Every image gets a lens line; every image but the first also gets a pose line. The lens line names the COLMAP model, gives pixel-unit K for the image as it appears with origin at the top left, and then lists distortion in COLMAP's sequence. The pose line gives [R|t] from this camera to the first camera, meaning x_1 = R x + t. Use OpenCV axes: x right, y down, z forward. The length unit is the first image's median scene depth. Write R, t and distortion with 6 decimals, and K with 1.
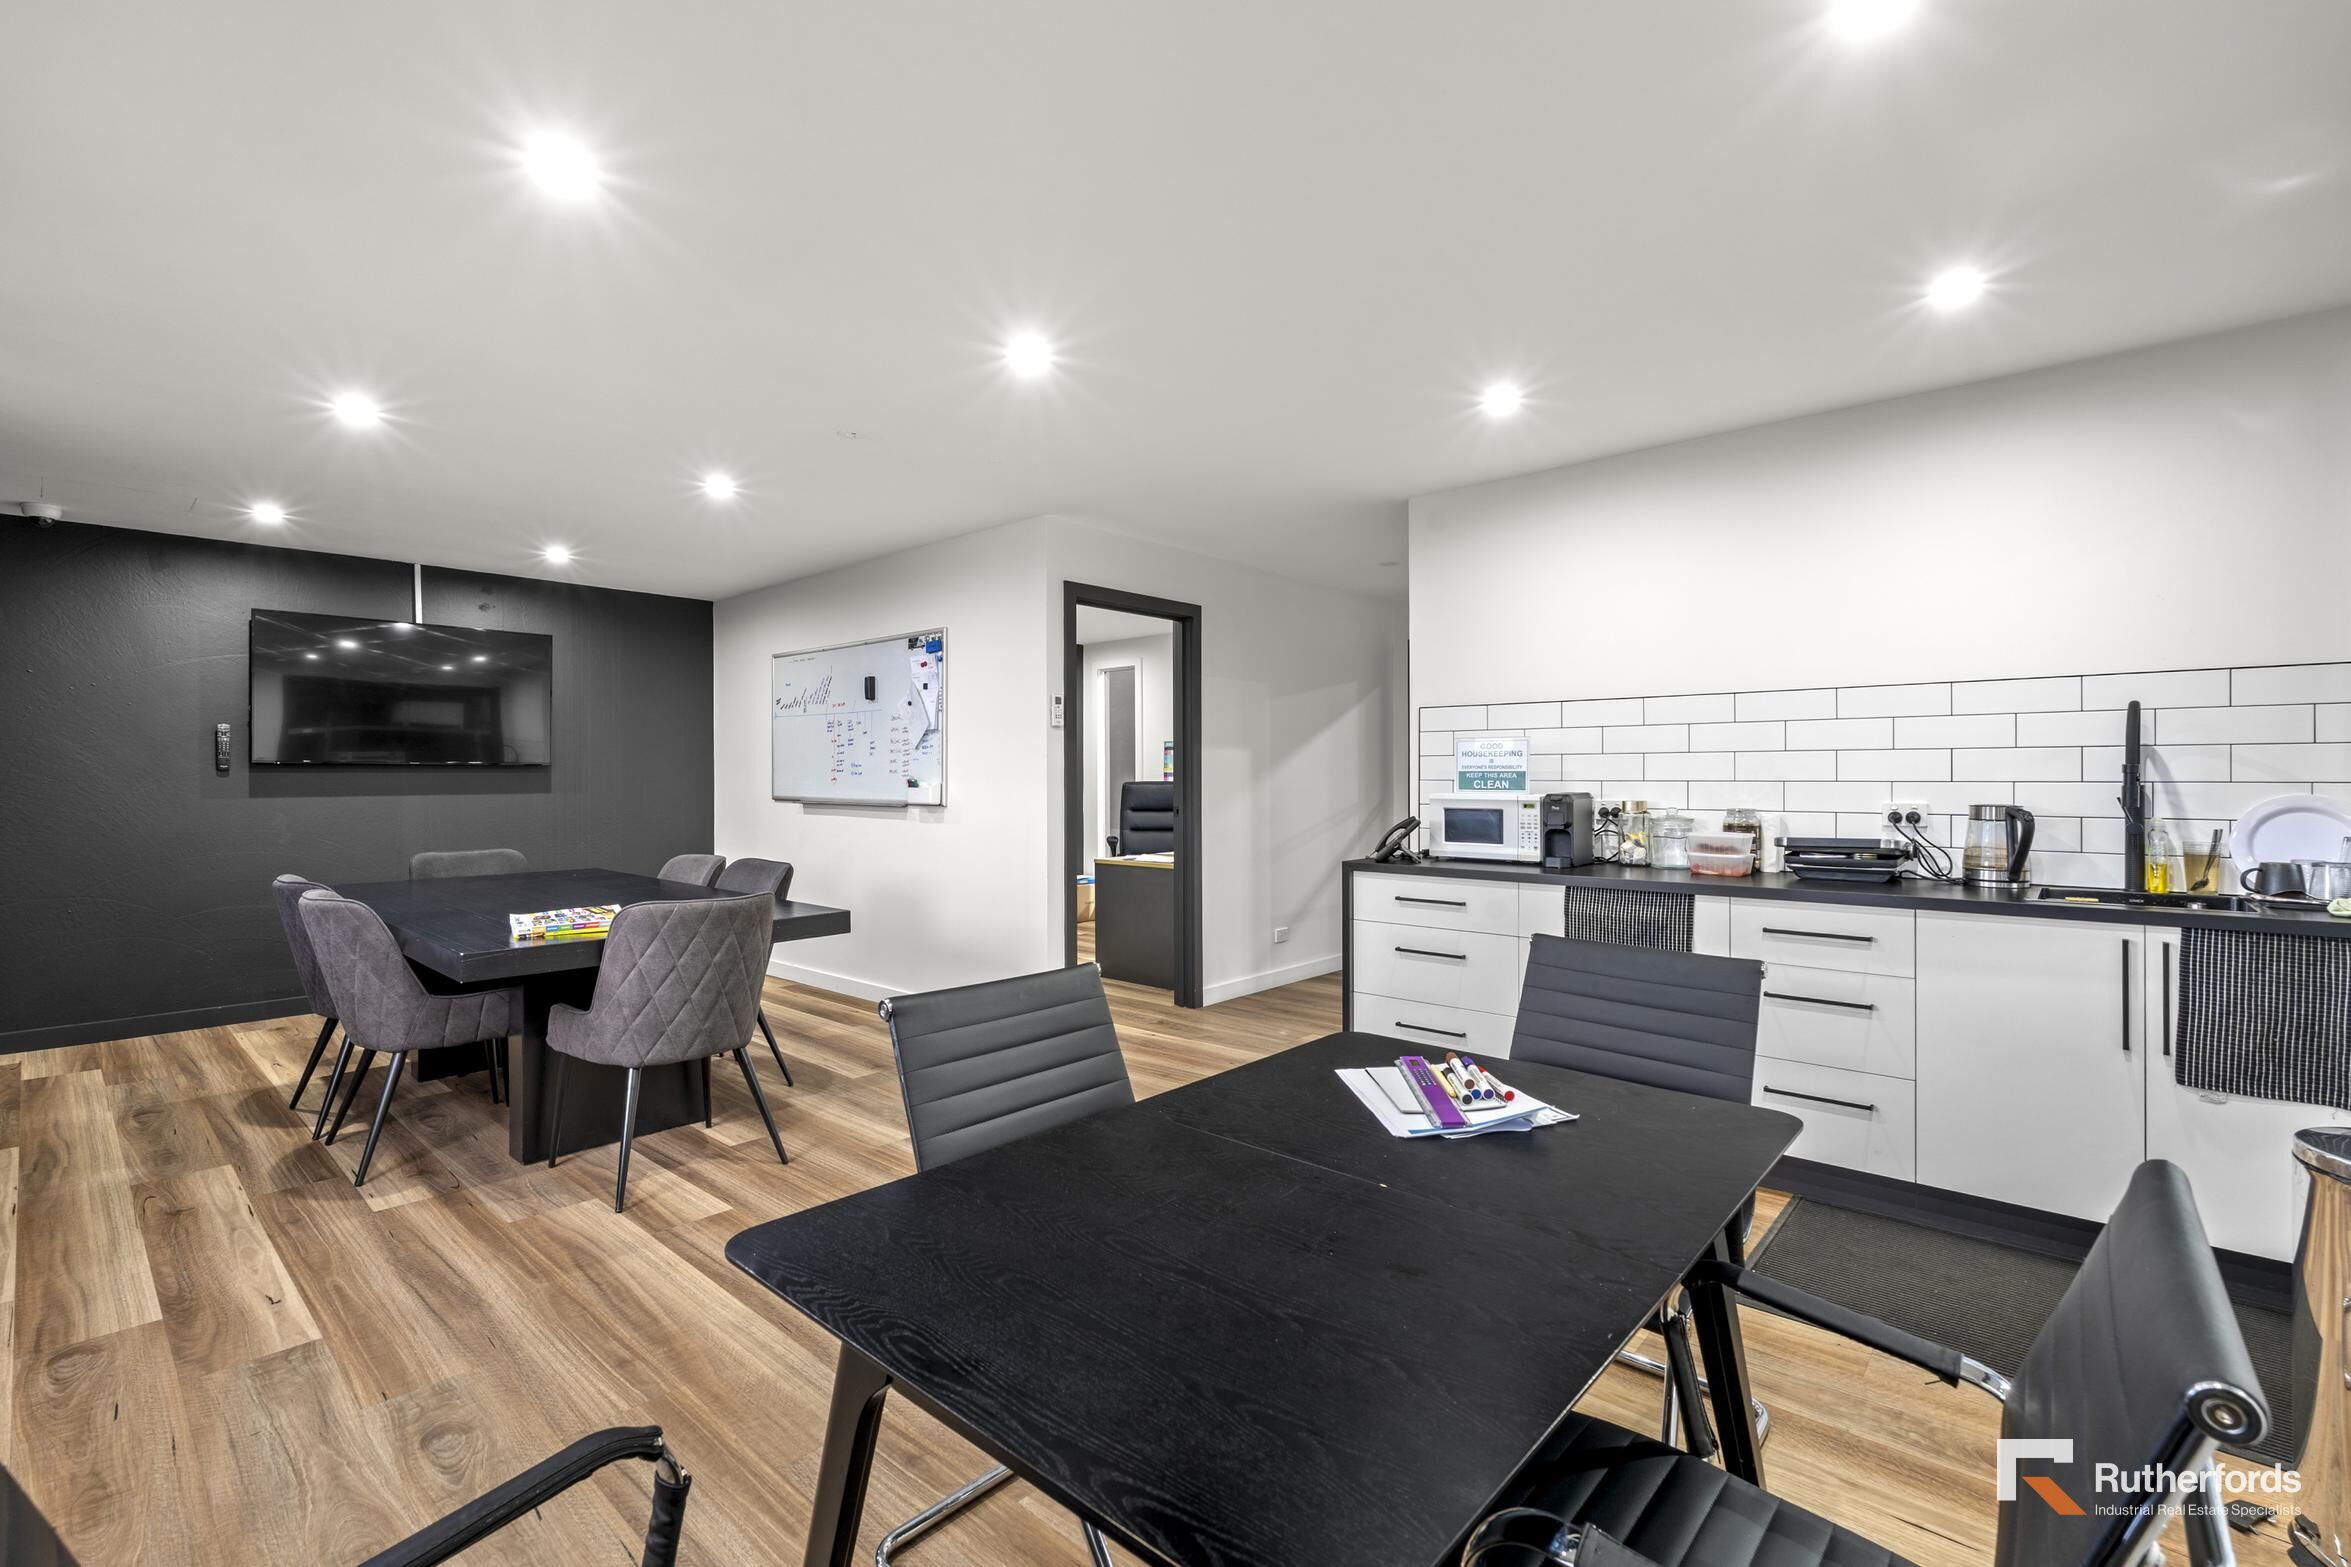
lens RADIAL K [[1030.4, 0, 1174.0], [0, 1030.4, 789.6], [0, 0, 1]] dist [-0.004064, 0.000044]
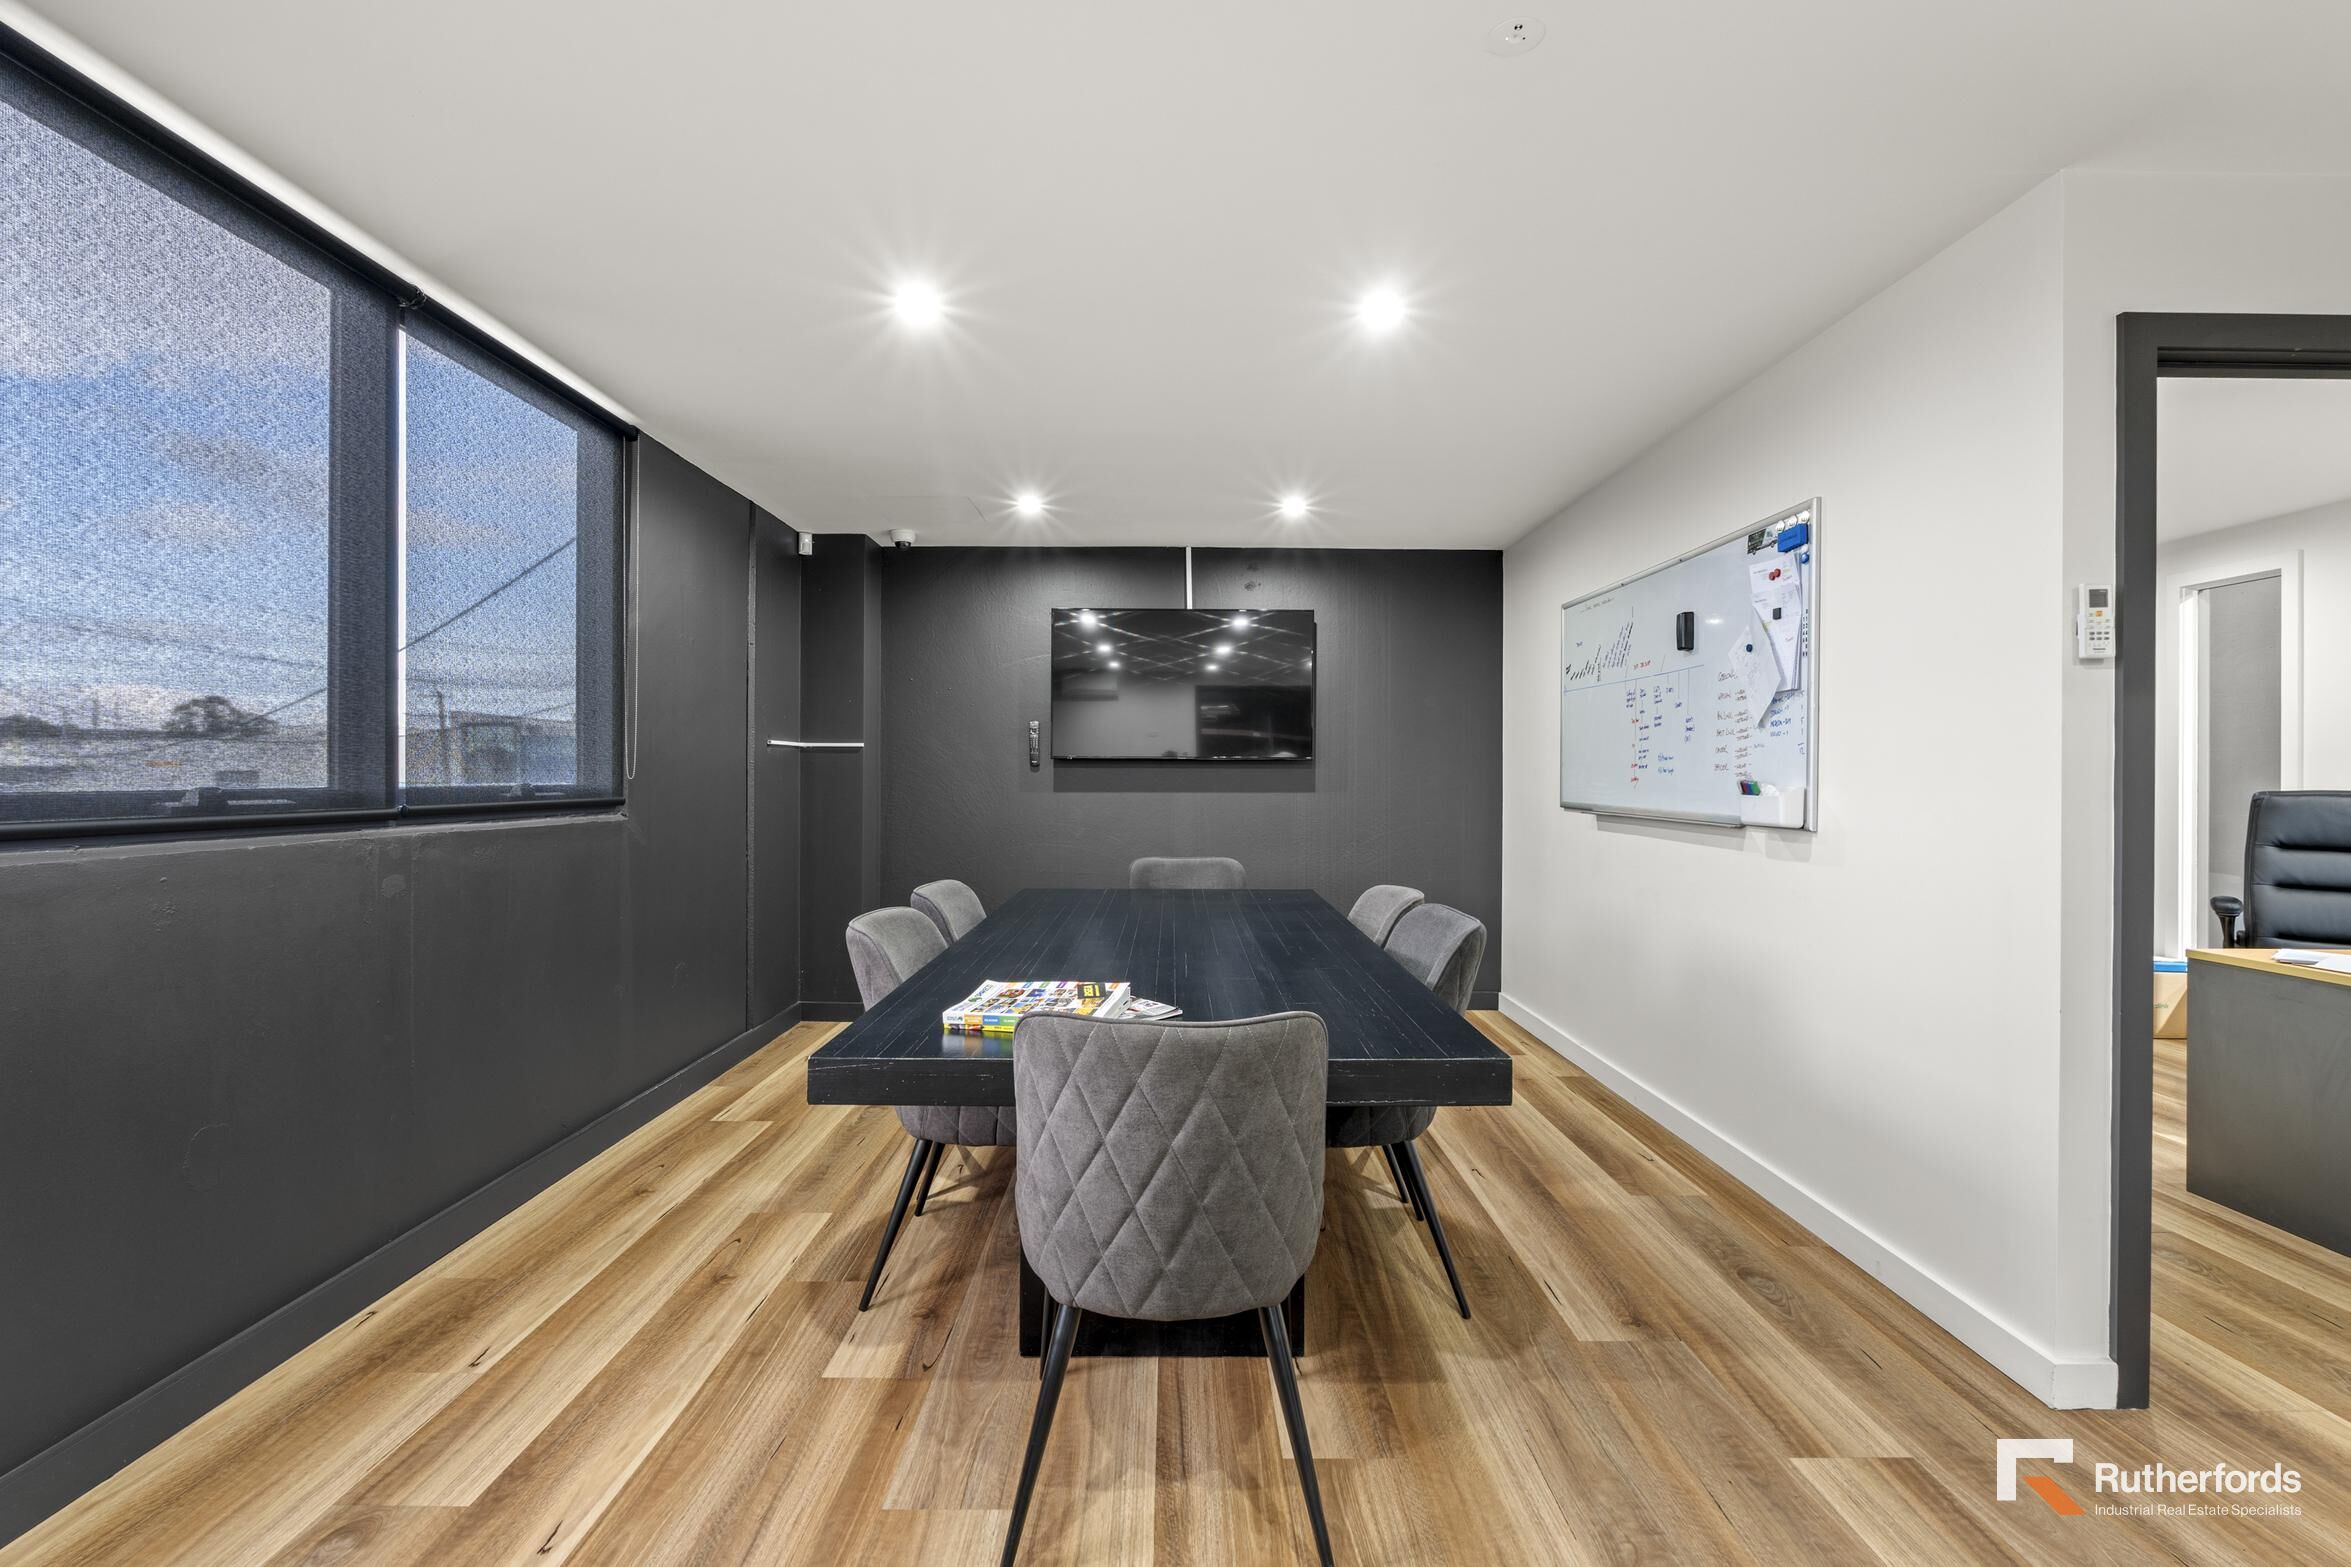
lens RADIAL K [[1030.4, 0, 1170.4], [0, 1030.4, 775.9], [0, 0, 1]] dist [-0.004064, 0.000044]
pose [[0.670913, 0.006217, -0.741510, -0.049323], [-0.016163, 0.999850, -0.006240, -0.004046], [0.741360, 0.016171, 0.670913, 0.390635]]
